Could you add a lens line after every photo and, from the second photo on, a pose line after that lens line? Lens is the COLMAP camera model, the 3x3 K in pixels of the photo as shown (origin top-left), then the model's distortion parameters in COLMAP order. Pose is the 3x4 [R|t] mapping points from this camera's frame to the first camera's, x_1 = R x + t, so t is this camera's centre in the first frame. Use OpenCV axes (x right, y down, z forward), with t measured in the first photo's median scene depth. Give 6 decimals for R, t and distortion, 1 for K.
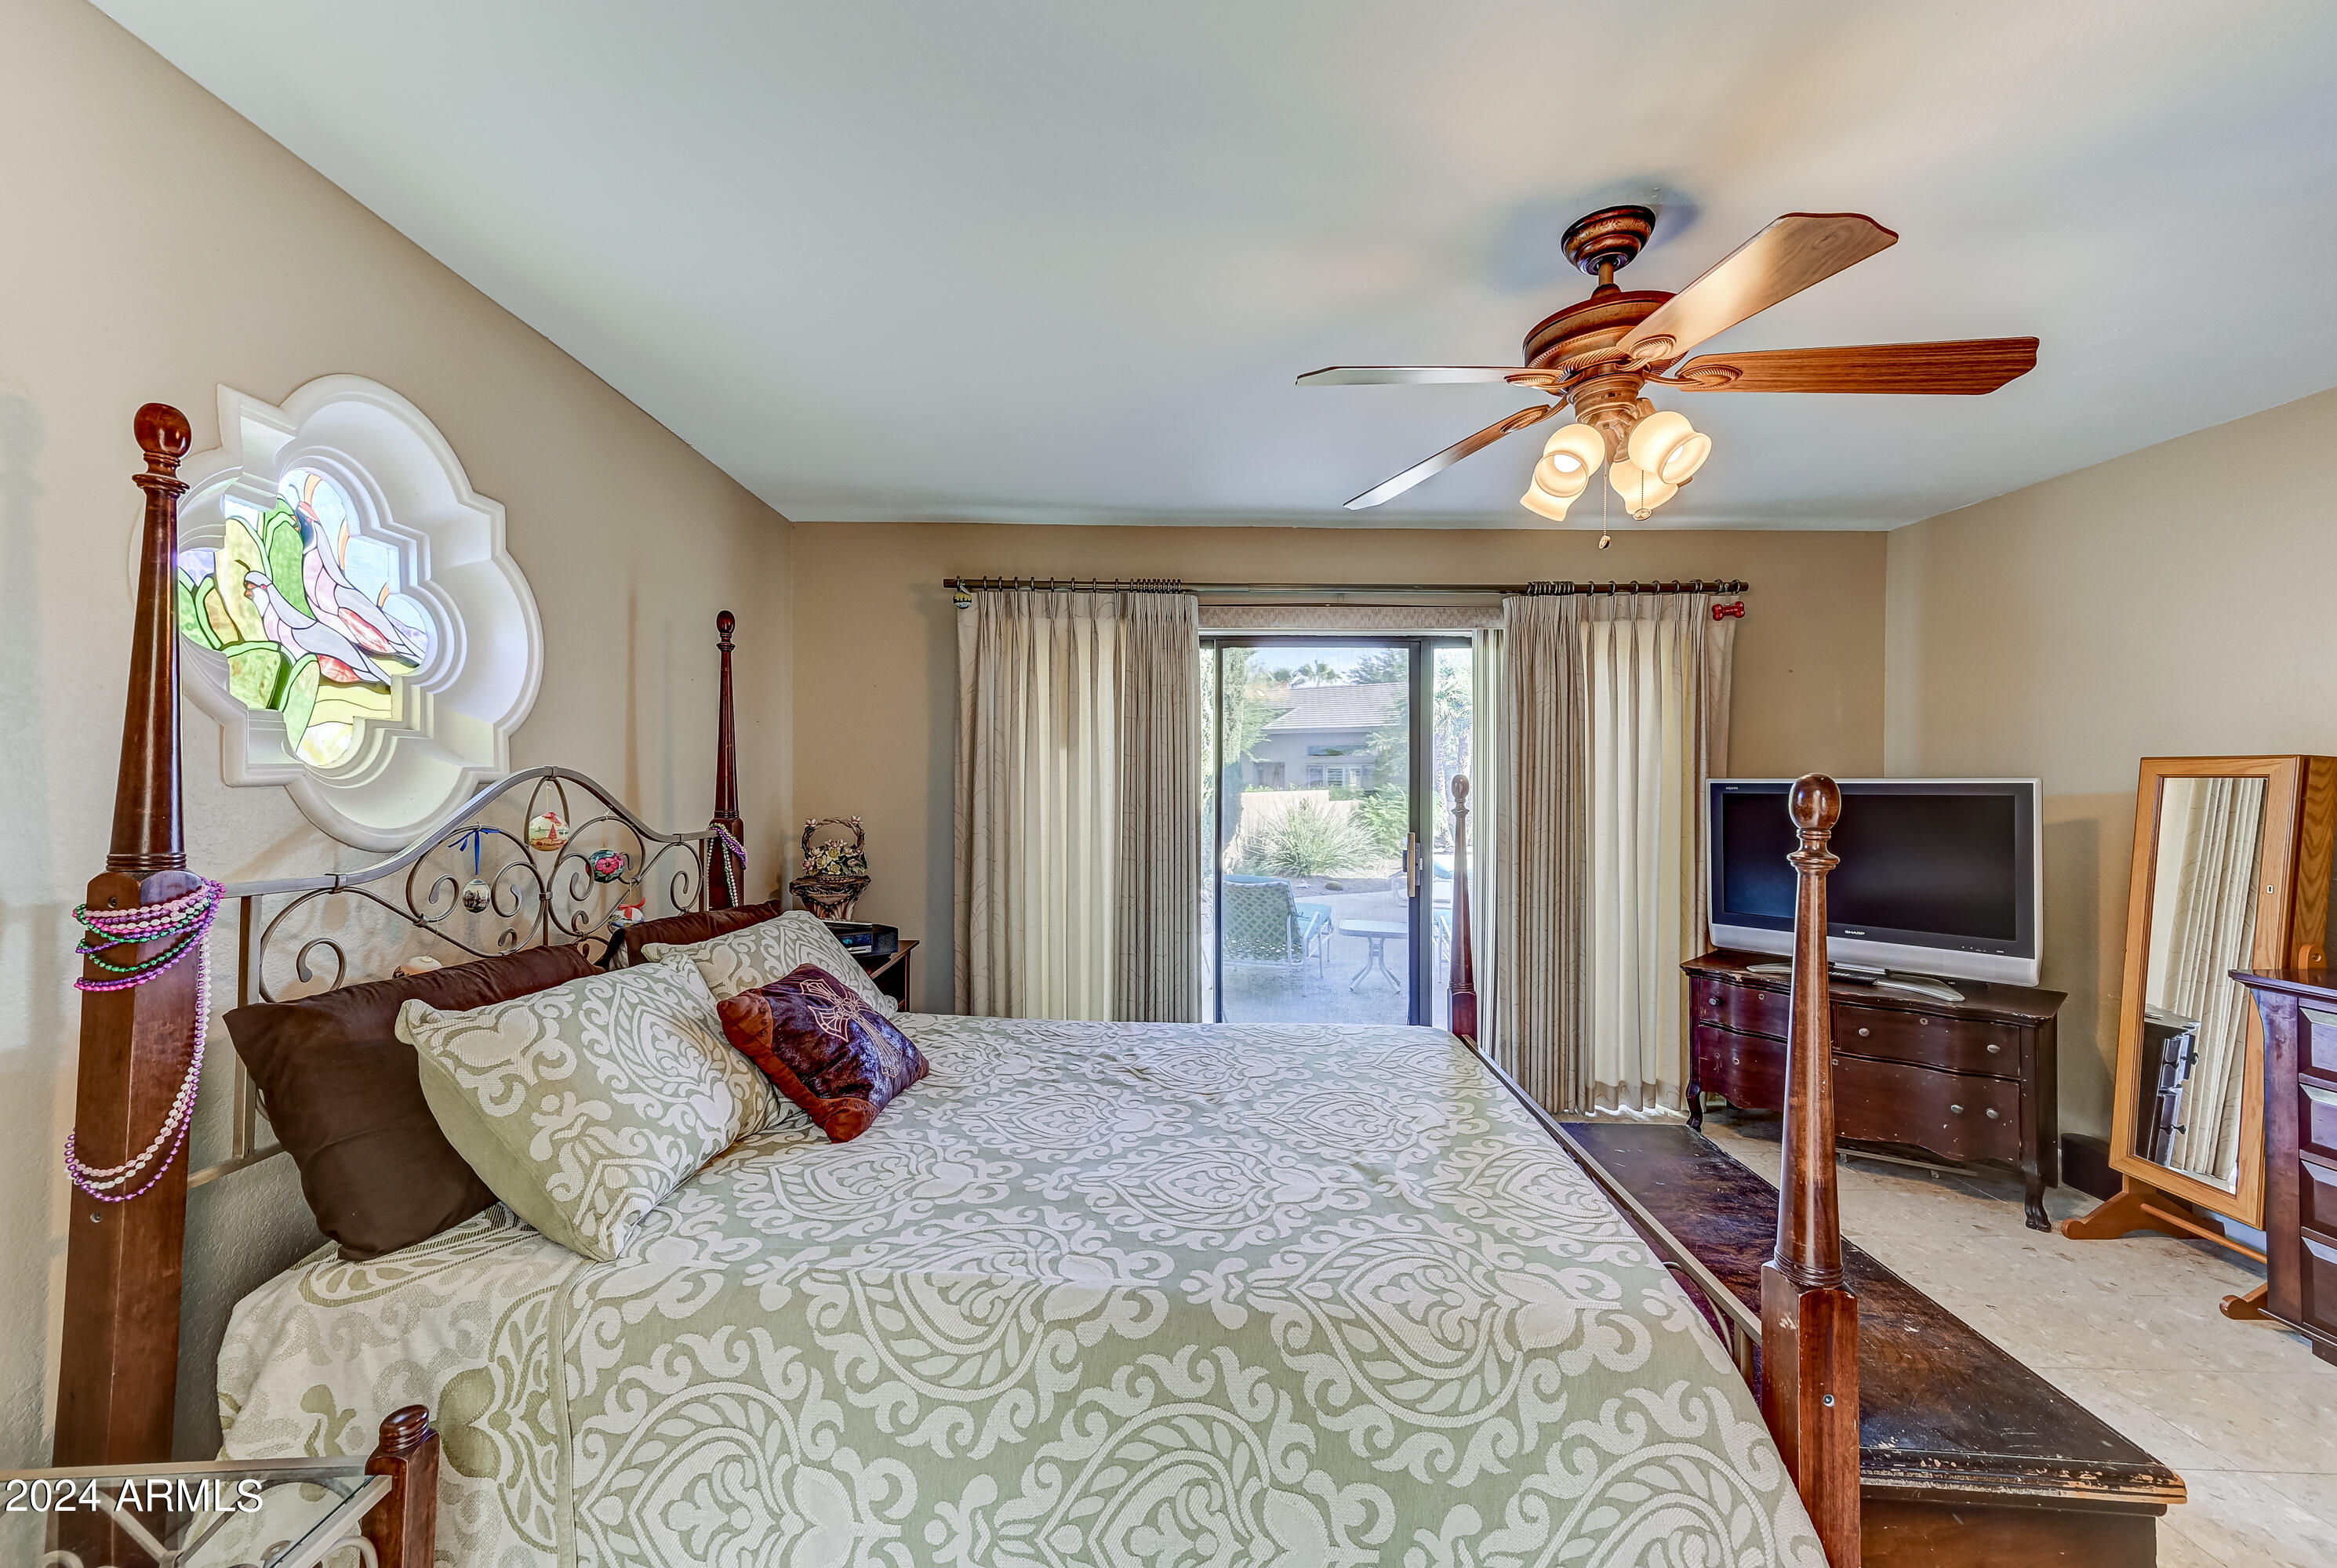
lens RADIAL K [[916.1, 0, 1157.6], [0, 916.1, 782.5], [0, 0, 1]] dist [0.021777, 0.000676]
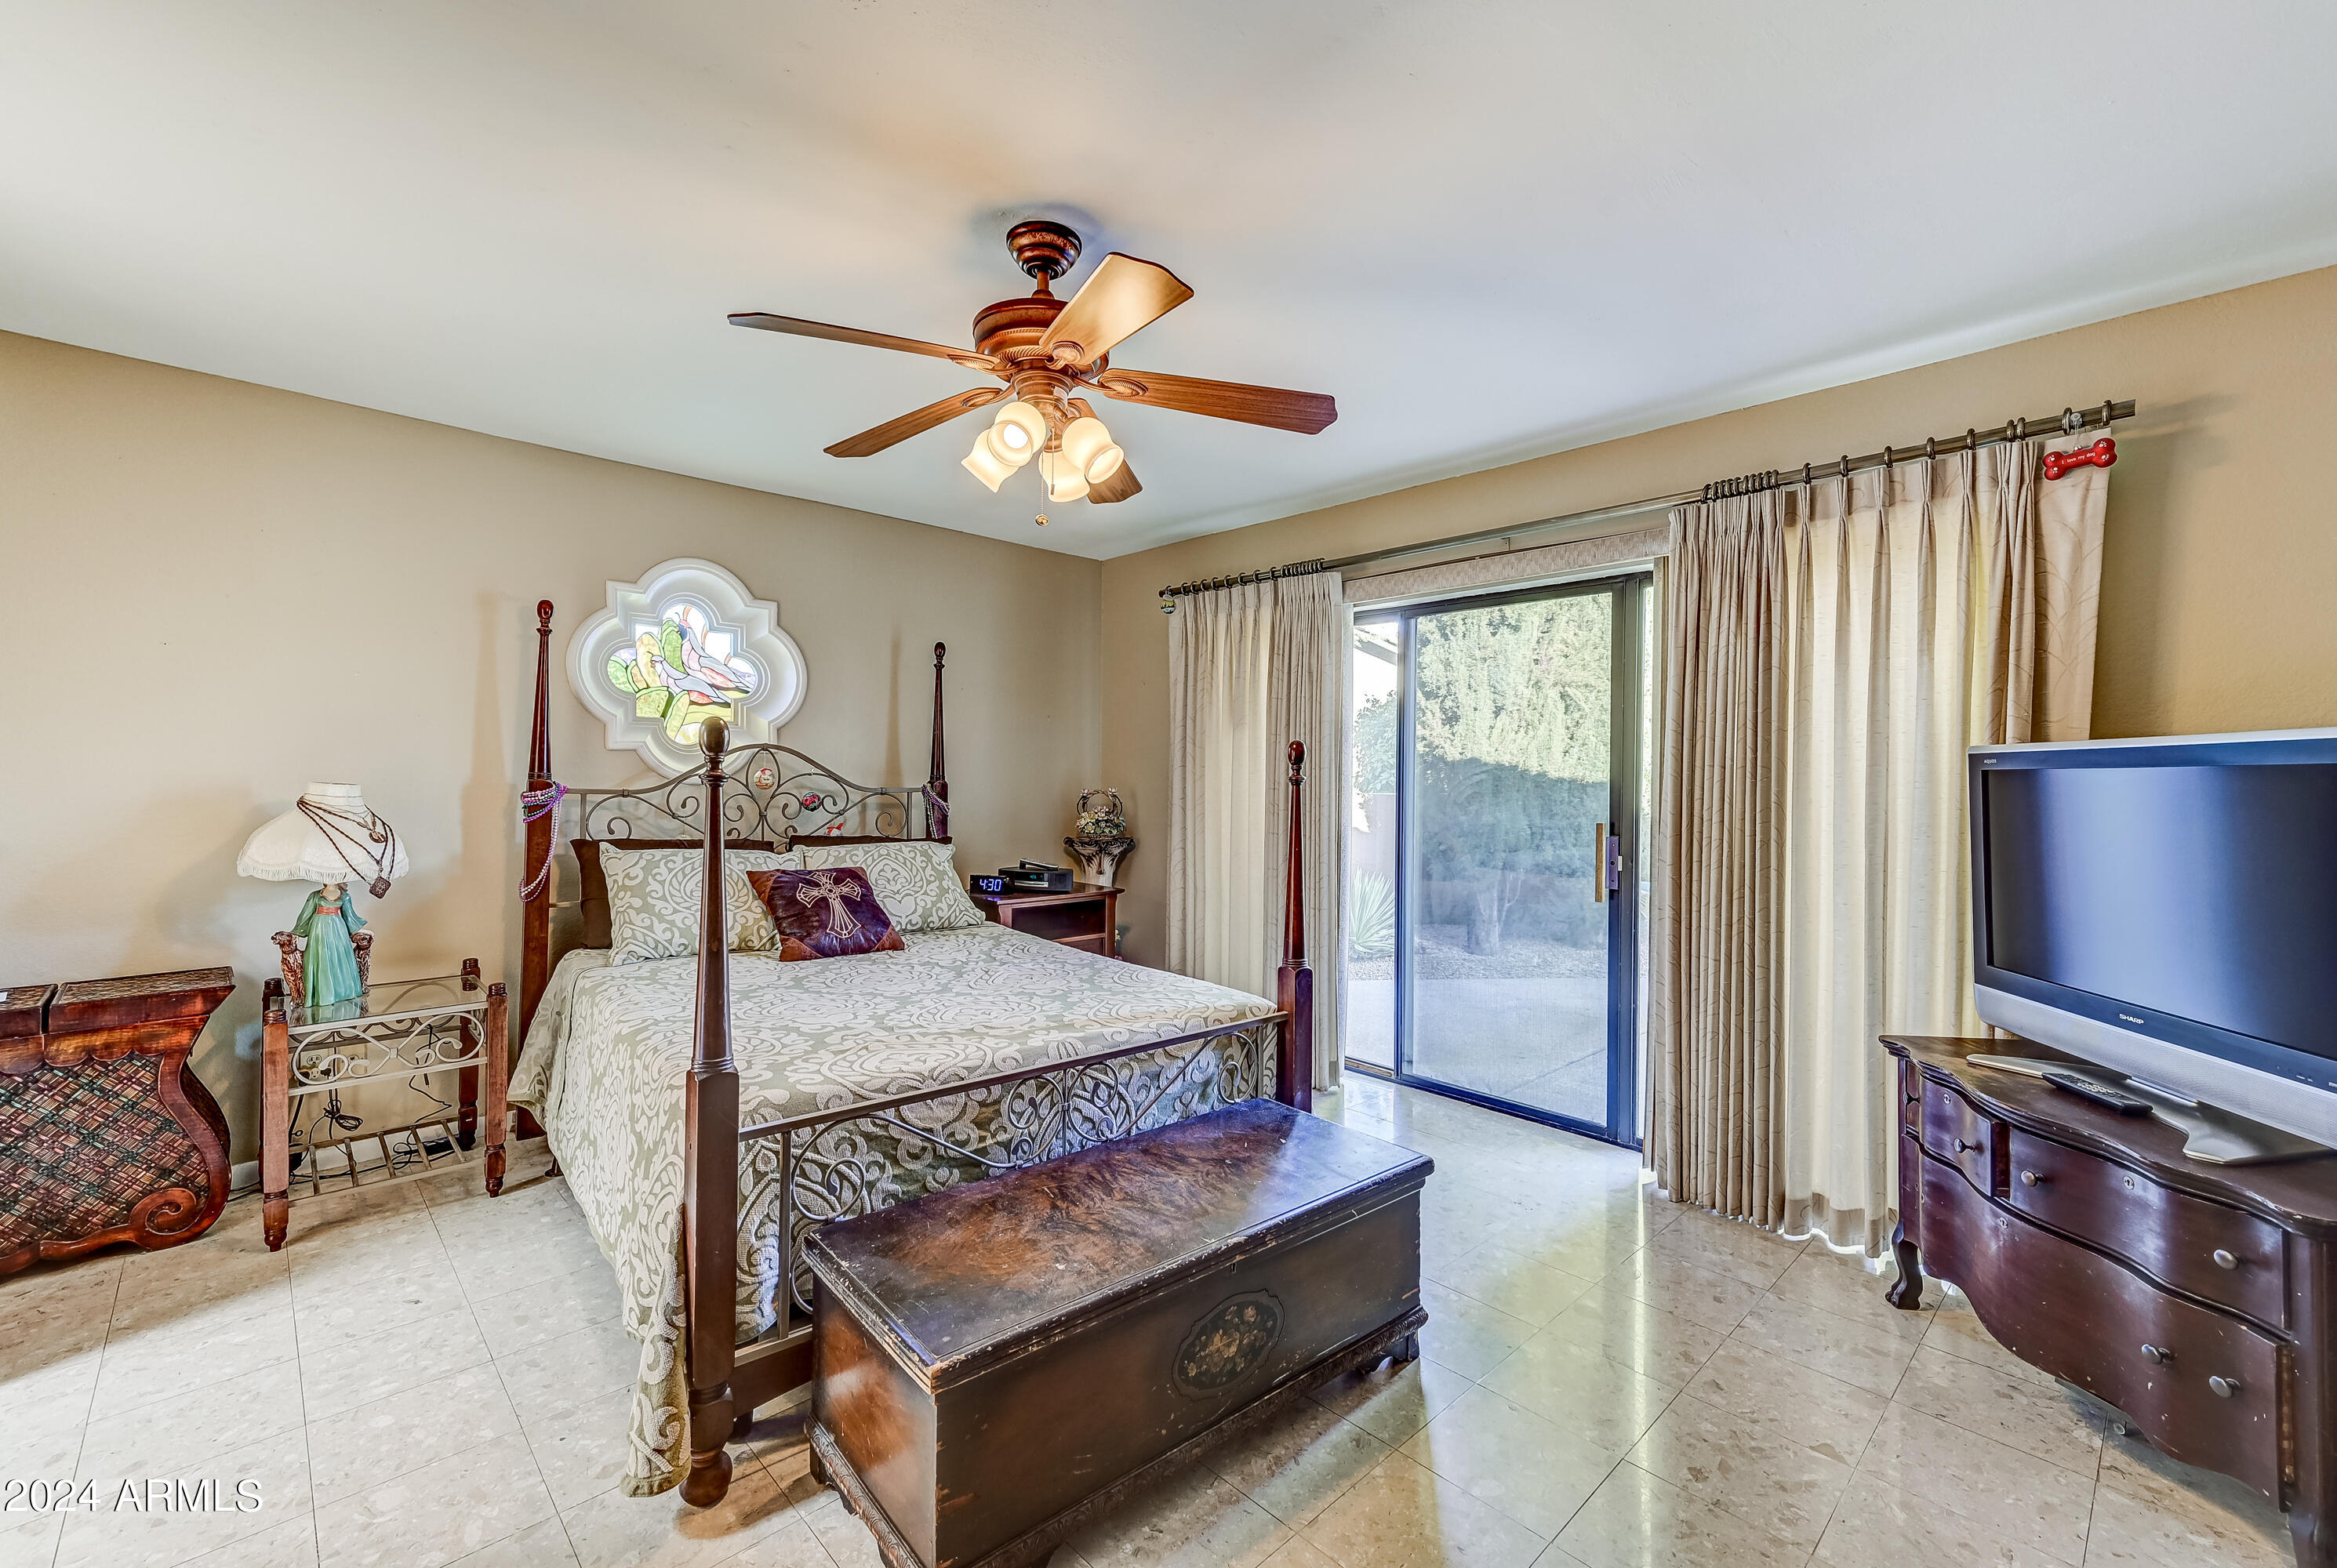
lens RADIAL K [[975.3, 0, 1152.6], [0, 975.3, 781.5], [0, 0, 1]] dist [0.020682, 0.000275]
pose [[0.669466, 0.010607, -0.742767, 1.387509], [-0.012186, 0.999920, 0.003296, 0.045502], [0.742743, 0.006845, 0.669541, 0.285827]]
